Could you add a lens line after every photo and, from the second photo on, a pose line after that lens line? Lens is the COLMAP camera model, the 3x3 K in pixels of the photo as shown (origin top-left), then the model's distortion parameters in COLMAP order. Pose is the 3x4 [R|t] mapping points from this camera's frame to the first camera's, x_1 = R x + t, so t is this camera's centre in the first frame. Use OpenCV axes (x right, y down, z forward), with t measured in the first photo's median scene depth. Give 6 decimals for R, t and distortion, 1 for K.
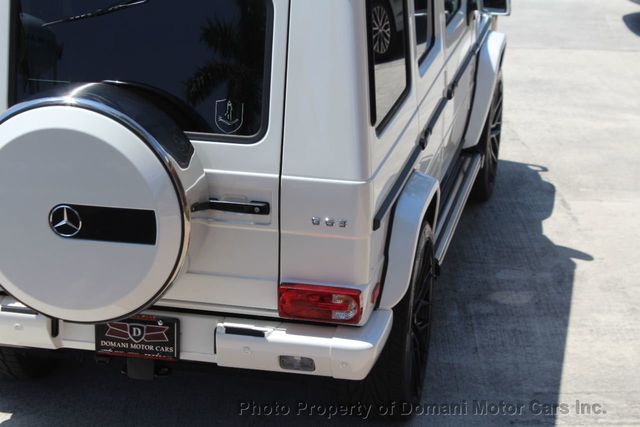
lens RADIAL K [[1407.0, 0, 339.6], [0, 1407.0, 182.9], [0, 0, 1]] dist [0.046386, 0.325867]
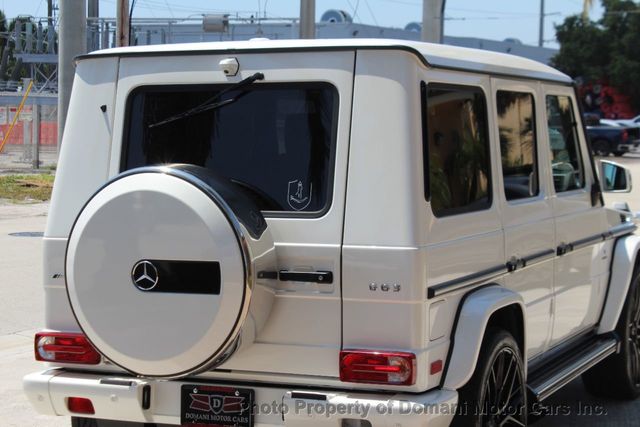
lens RADIAL K [[1407.0, 0, 339.6], [0, 1407.0, 182.9], [0, 0, 1]] dist [0.046386, 0.325867]
pose [[0.980772, -0.016688, -0.194444, 0.161963], [-0.035415, 0.964576, -0.261418, 0.223055], [0.191919, 0.263277, 0.945438, -0.046591]]
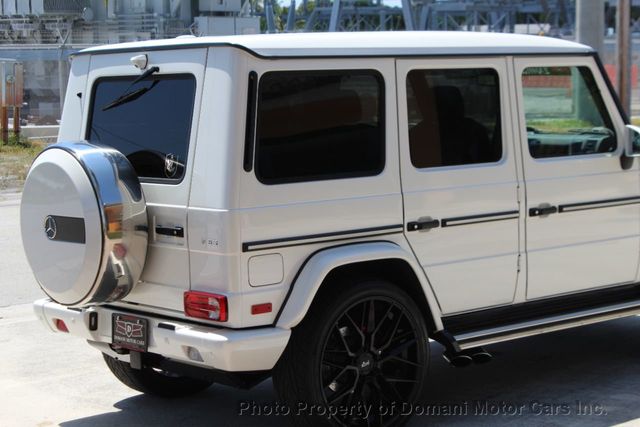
lens RADIAL K [[1407.0, 0, 339.6], [0, 1407.0, 182.9], [0, 0, 1]] dist [0.046386, 0.325867]
pose [[0.793886, 0.001923, -0.608064, 0.854614], [-0.139822, 0.973776, -0.179472, 0.185842], [0.591773, 0.227500, 0.773336, 0.031736]]
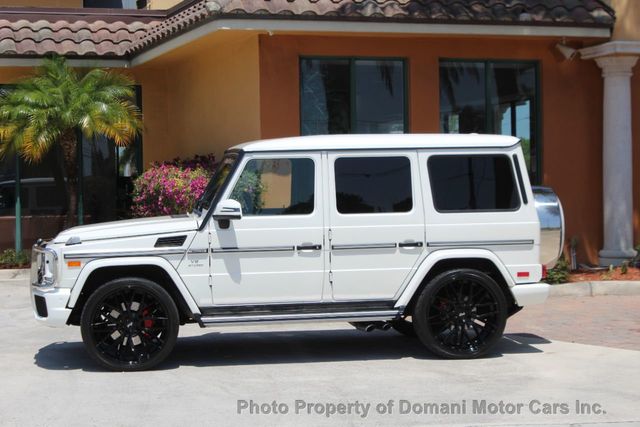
lens RADIAL K [[1407.0, 0, 339.6], [0, 1407.0, 182.9], [0, 0, 1]] dist [0.046386, 0.325867]
pose [[-0.363809, -0.029755, 0.930998, -2.500804], [0.286248, 0.947554, 0.142141, -0.549686], [-0.886400, 0.318208, -0.336211, 2.139379]]
